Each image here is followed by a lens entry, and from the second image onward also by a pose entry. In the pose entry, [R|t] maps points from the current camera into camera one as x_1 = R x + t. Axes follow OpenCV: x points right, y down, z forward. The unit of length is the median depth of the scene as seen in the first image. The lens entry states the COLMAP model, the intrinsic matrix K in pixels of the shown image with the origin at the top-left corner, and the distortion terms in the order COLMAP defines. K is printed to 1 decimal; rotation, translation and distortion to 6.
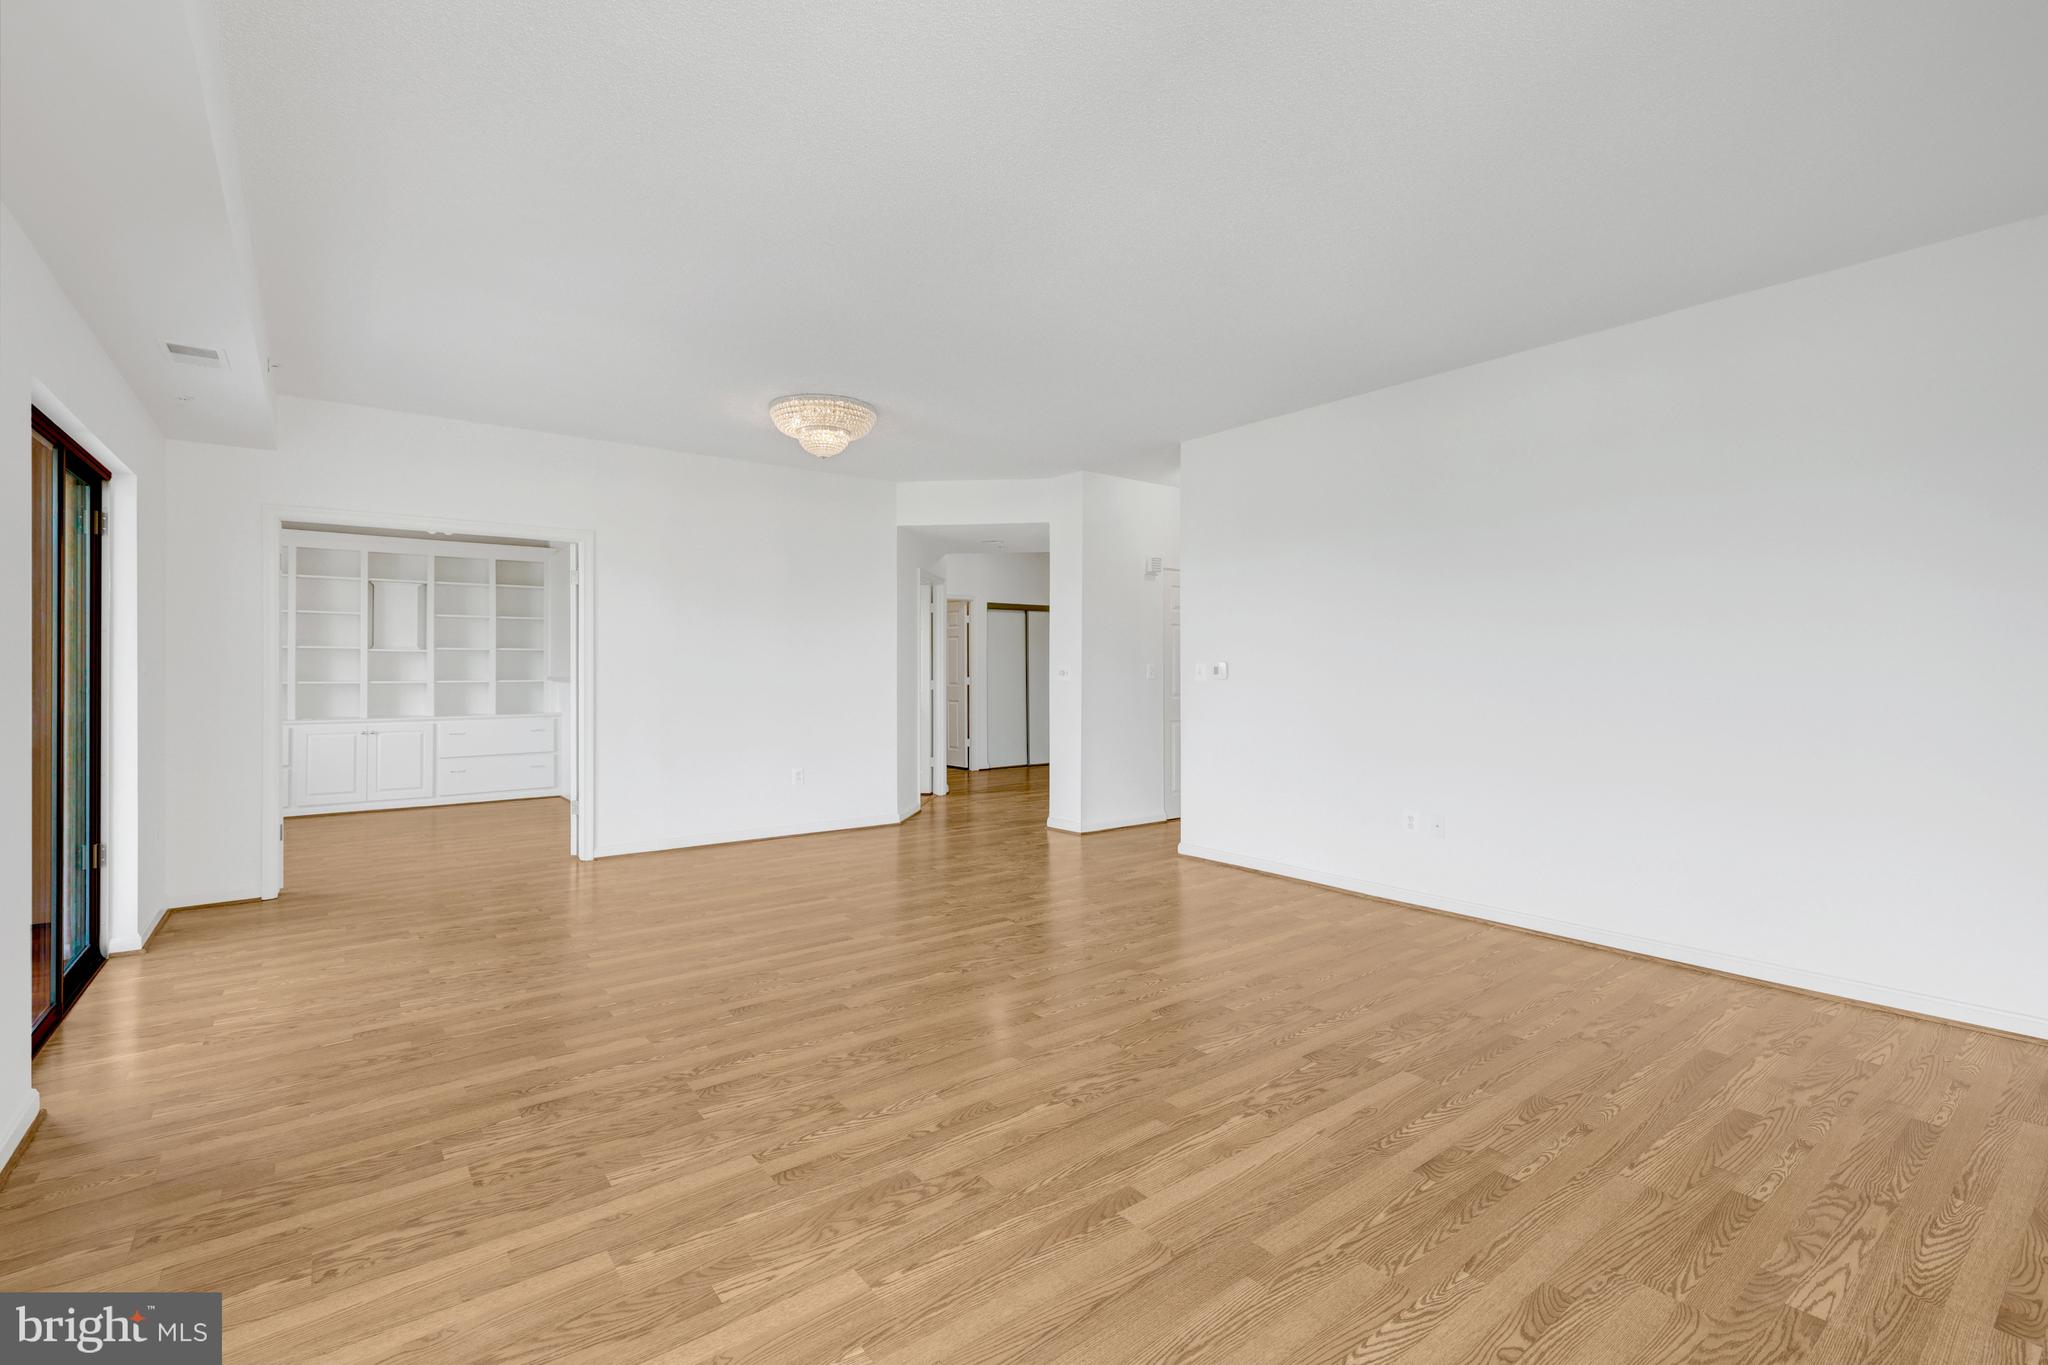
lens RADIAL K [[917.1, 0, 1017.2], [0, 917.1, 669.6], [0, 0, 1]] dist [0.001892, -0.000059]
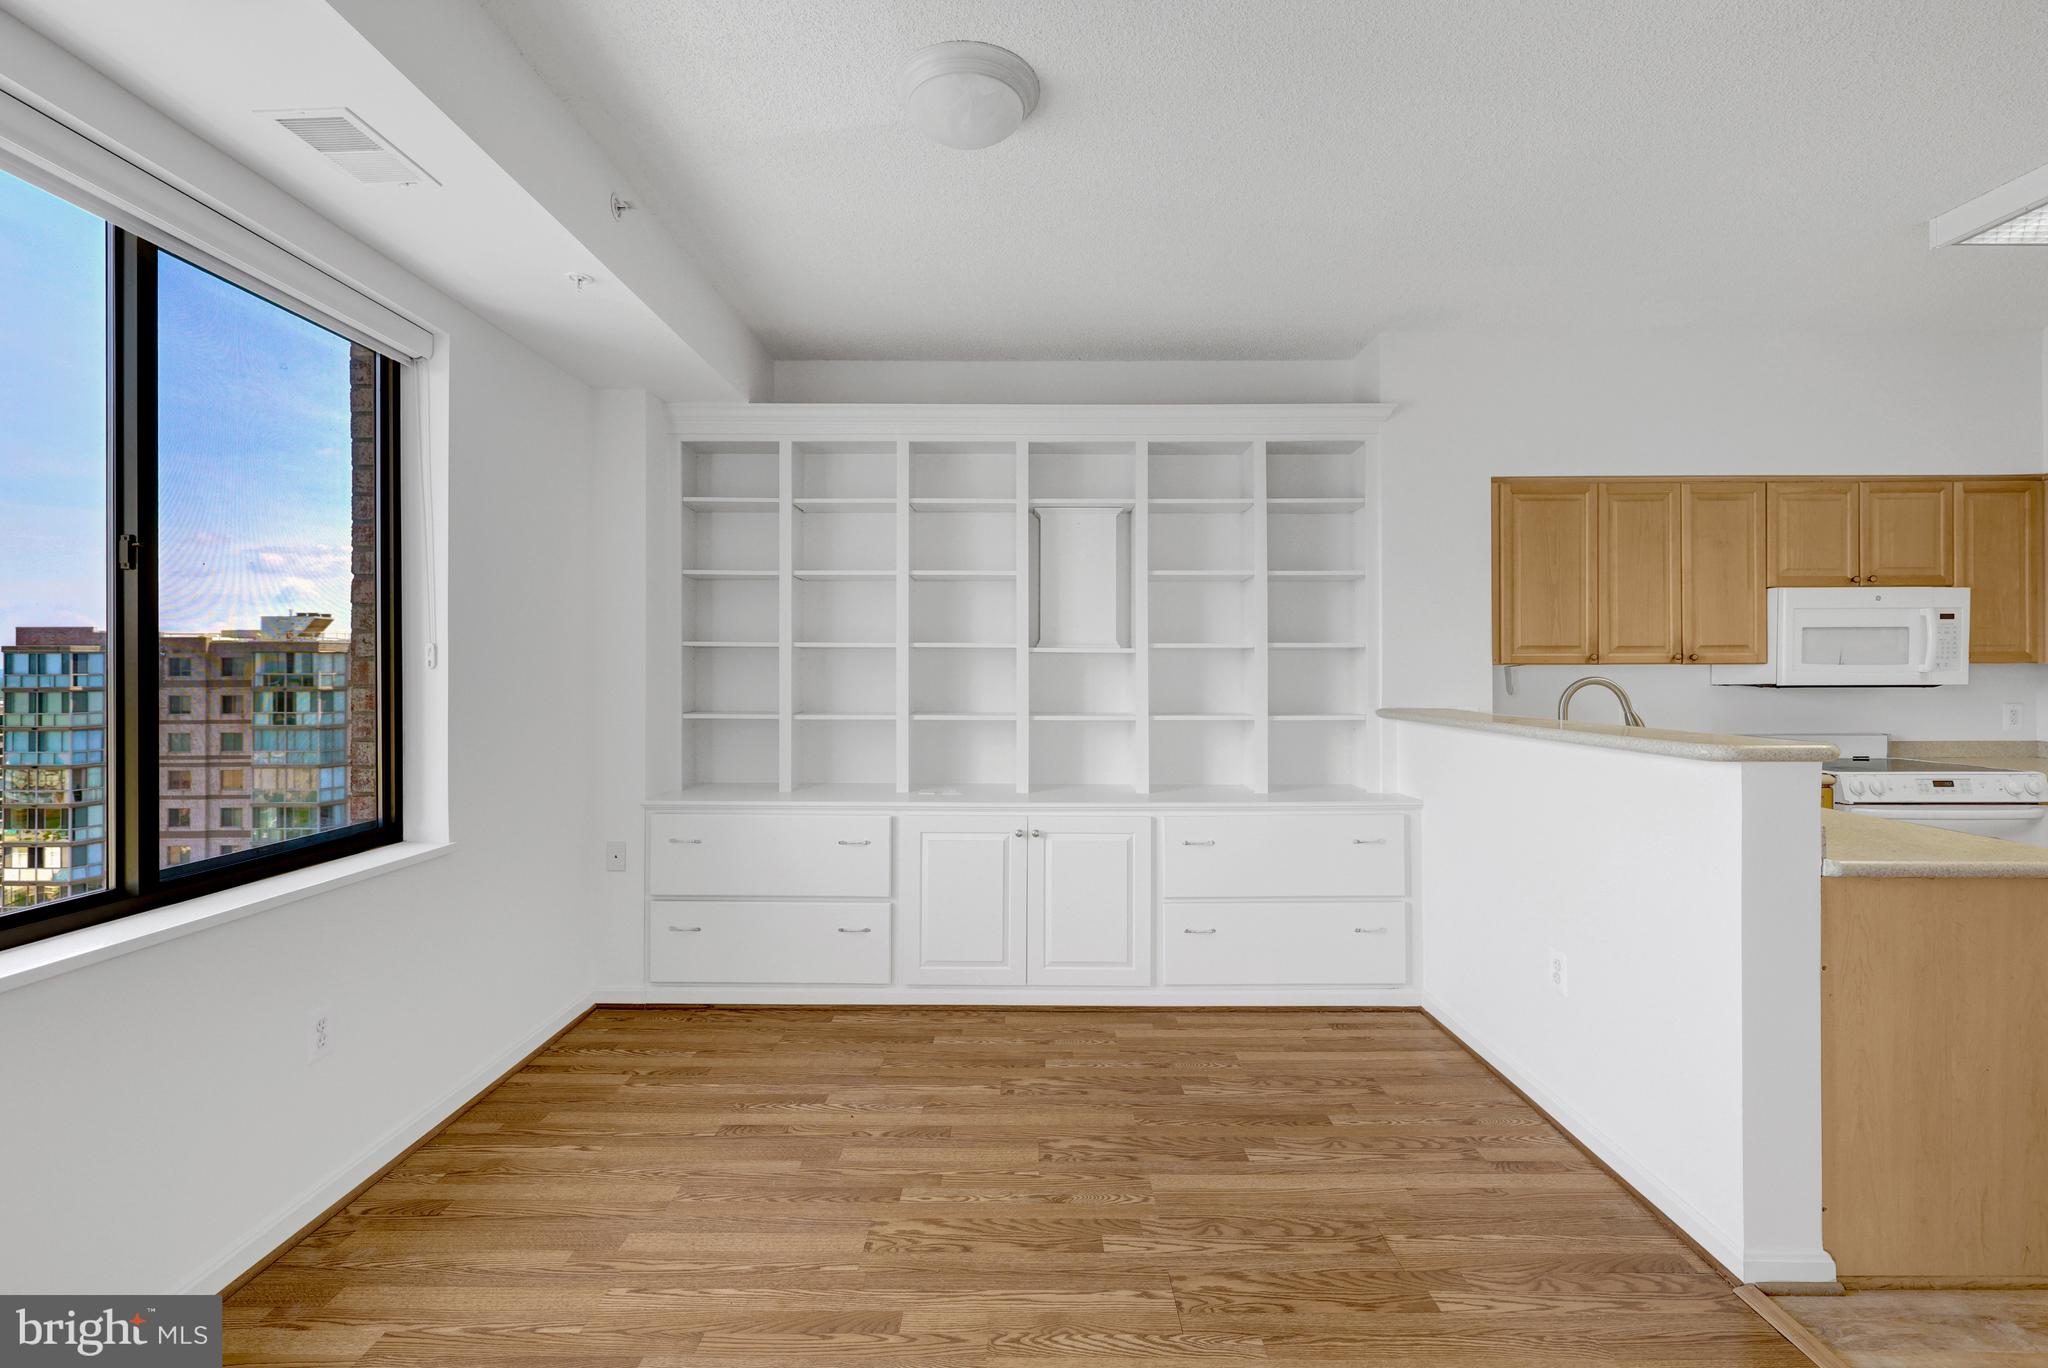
lens RADIAL K [[901.8, 0, 1023.0], [0, 901.8, 665.5], [0, 0, 1]] dist [0.000063, 0.000775]
pose [[0.794414, -0.002260, -0.607373, -0.914828], [-0.001616, 0.999982, -0.005834, -0.023078], [0.607375, 0.005616, 0.794396, 1.337336]]
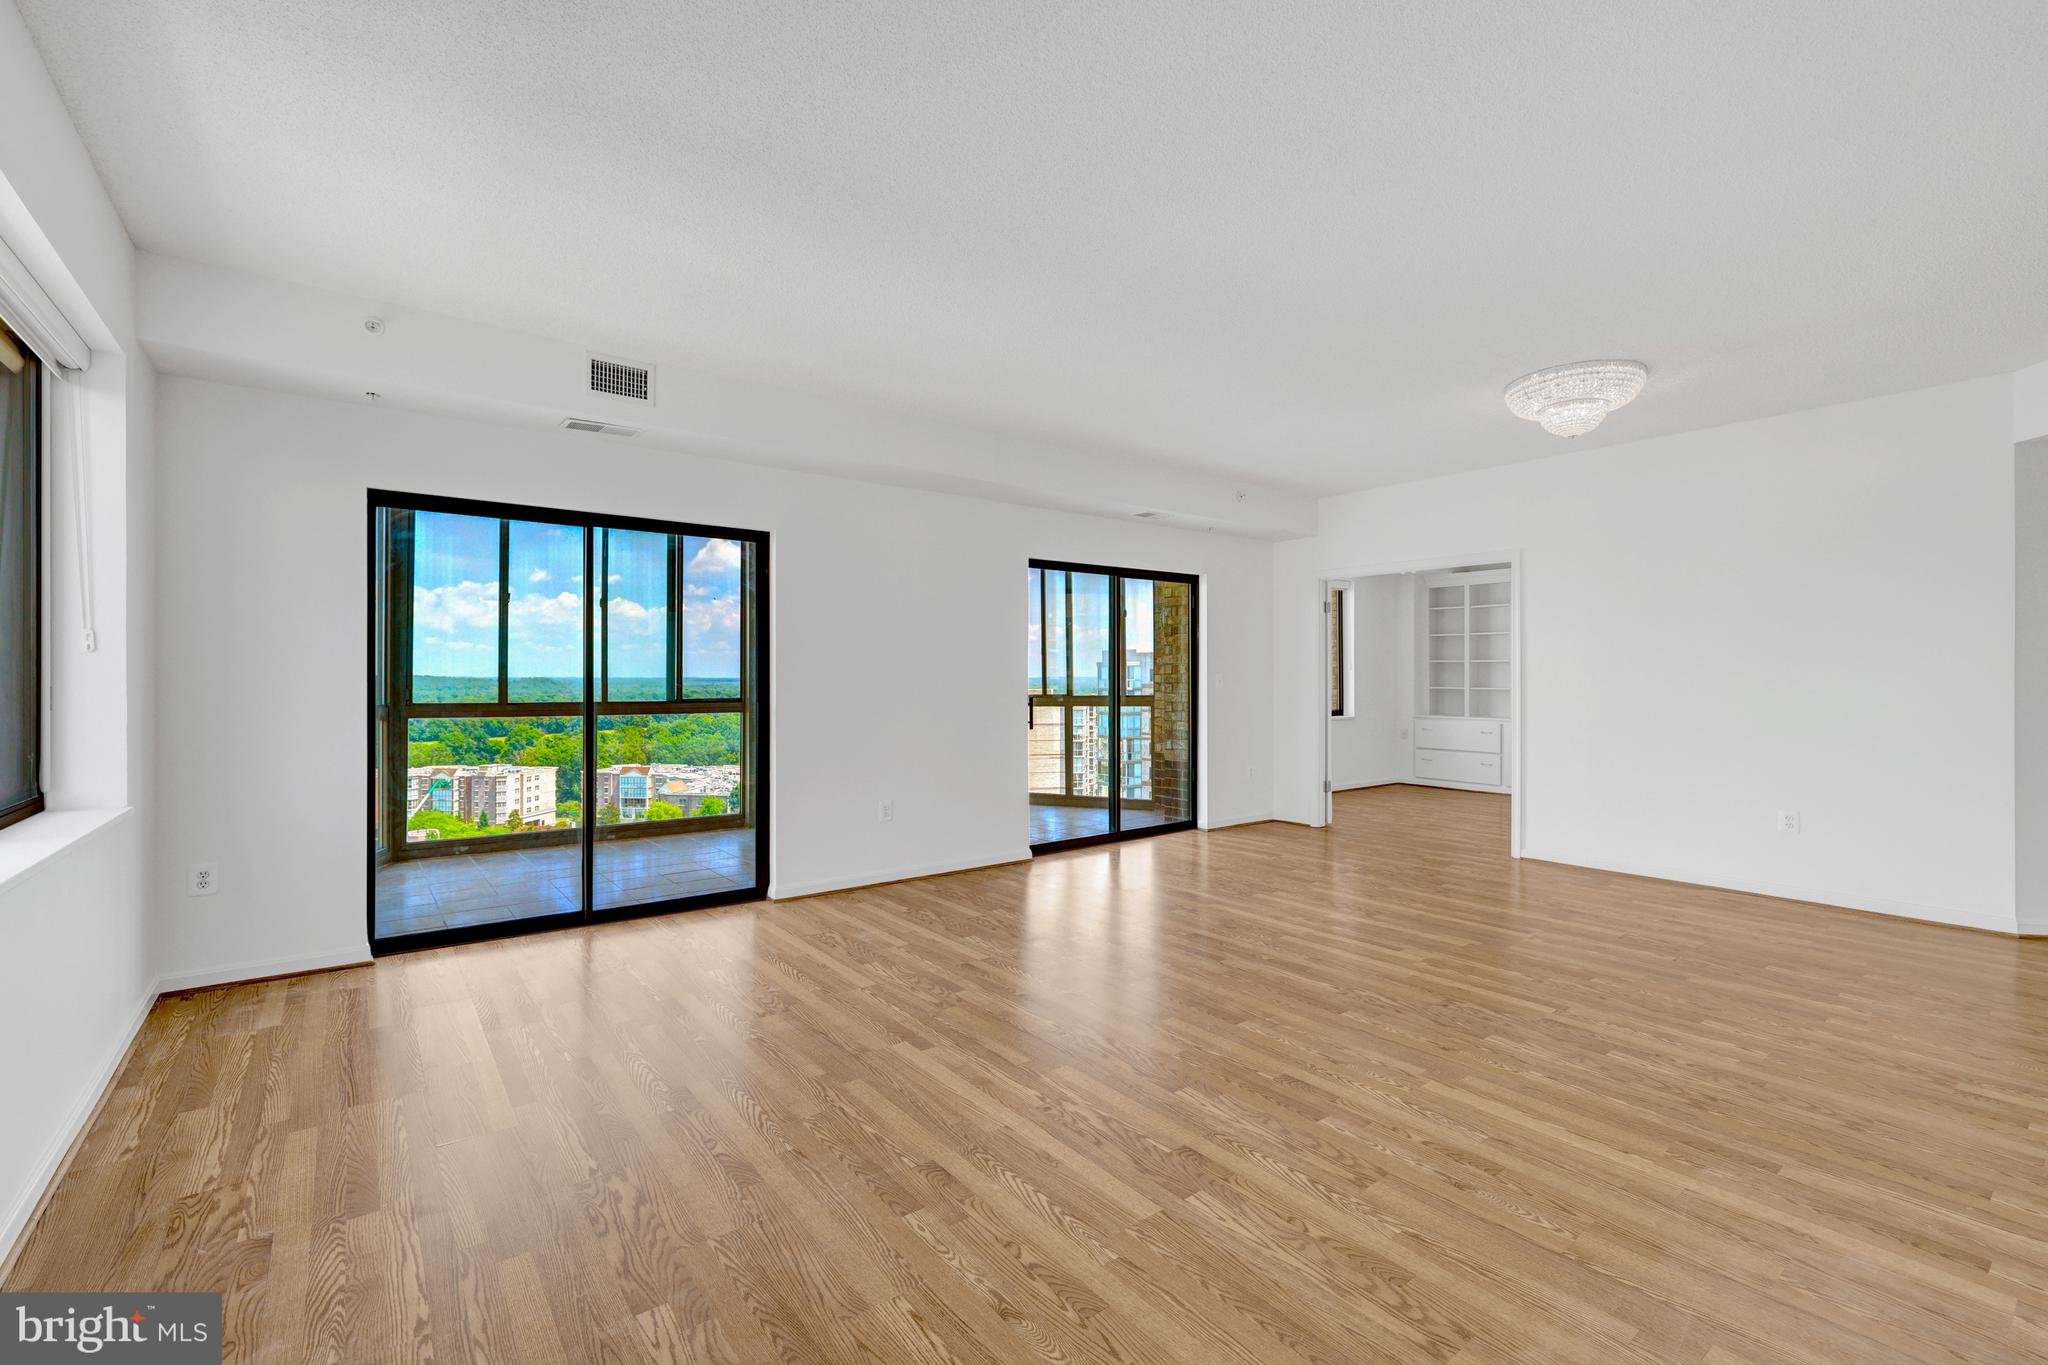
lens RADIAL K [[874.2, 0, 1026.2], [0, 874.2, 676.5], [0, 0, 1]] dist [0.000096, -0.000354]
pose [[0.007214, -0.000132, -0.999974, 0.844751], [-0.002213, 0.999998, -0.000148, -0.003569], [0.999972, 0.002214, 0.007214, 0.648613]]
